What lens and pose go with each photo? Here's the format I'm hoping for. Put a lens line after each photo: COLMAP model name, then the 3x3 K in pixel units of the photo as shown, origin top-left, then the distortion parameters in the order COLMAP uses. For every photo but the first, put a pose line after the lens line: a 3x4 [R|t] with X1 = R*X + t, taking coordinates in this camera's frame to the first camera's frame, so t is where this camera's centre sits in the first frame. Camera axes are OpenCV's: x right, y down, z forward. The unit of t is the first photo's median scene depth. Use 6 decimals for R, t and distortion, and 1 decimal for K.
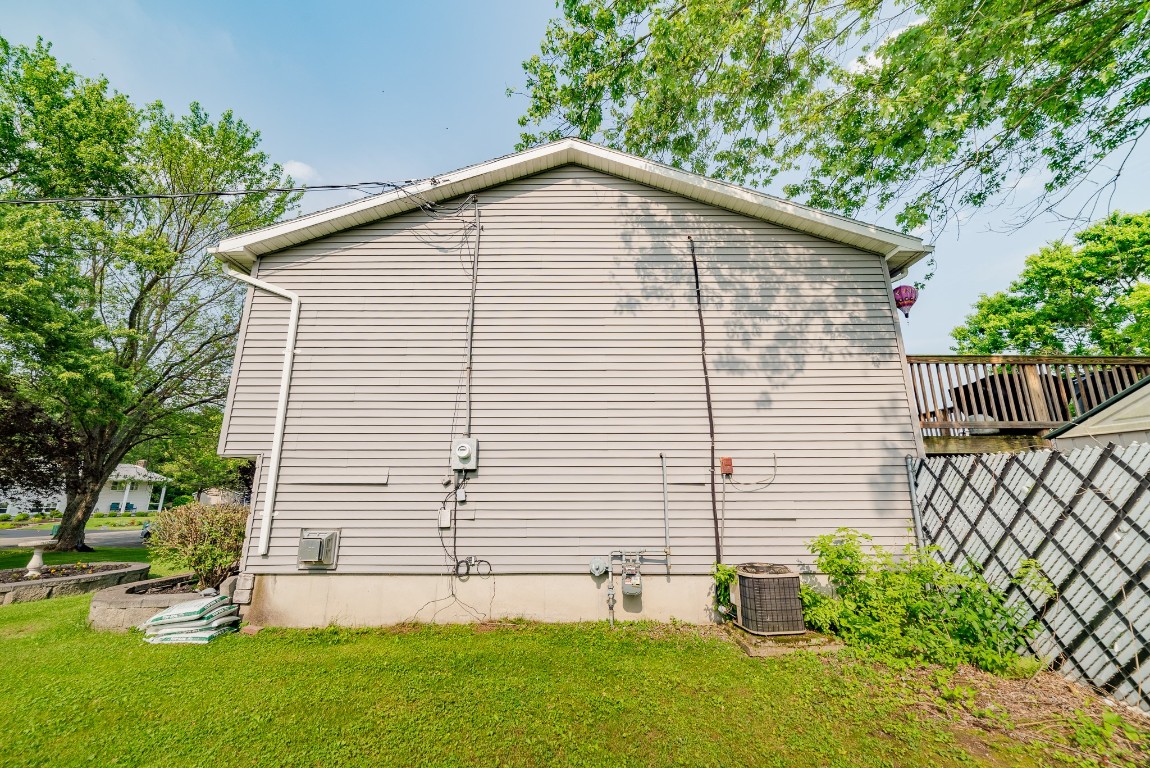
lens RADIAL K [[451.6, 0, 573.8], [0, 451.6, 382.8], [0, 0, 1]] dist [0.006784, 0.001078]
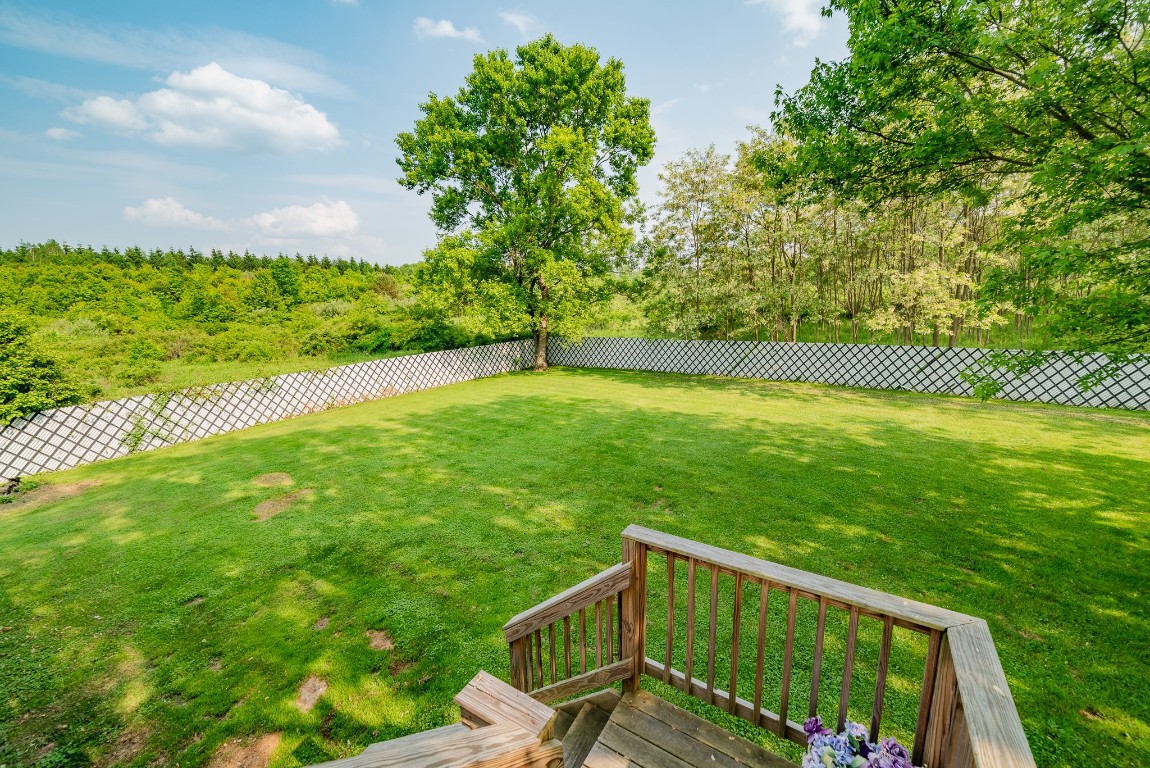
lens RADIAL K [[451.6, 0, 579.6], [0, 451.6, 382.4], [0, 0, 1]] dist [0.006784, 0.001078]
pose [[0.533493, -0.169639, 0.828618, 0.326511], [-0.178816, 0.934914, 0.306529, -0.016590], [-0.826686, -0.311701, 0.468436, 0.289984]]
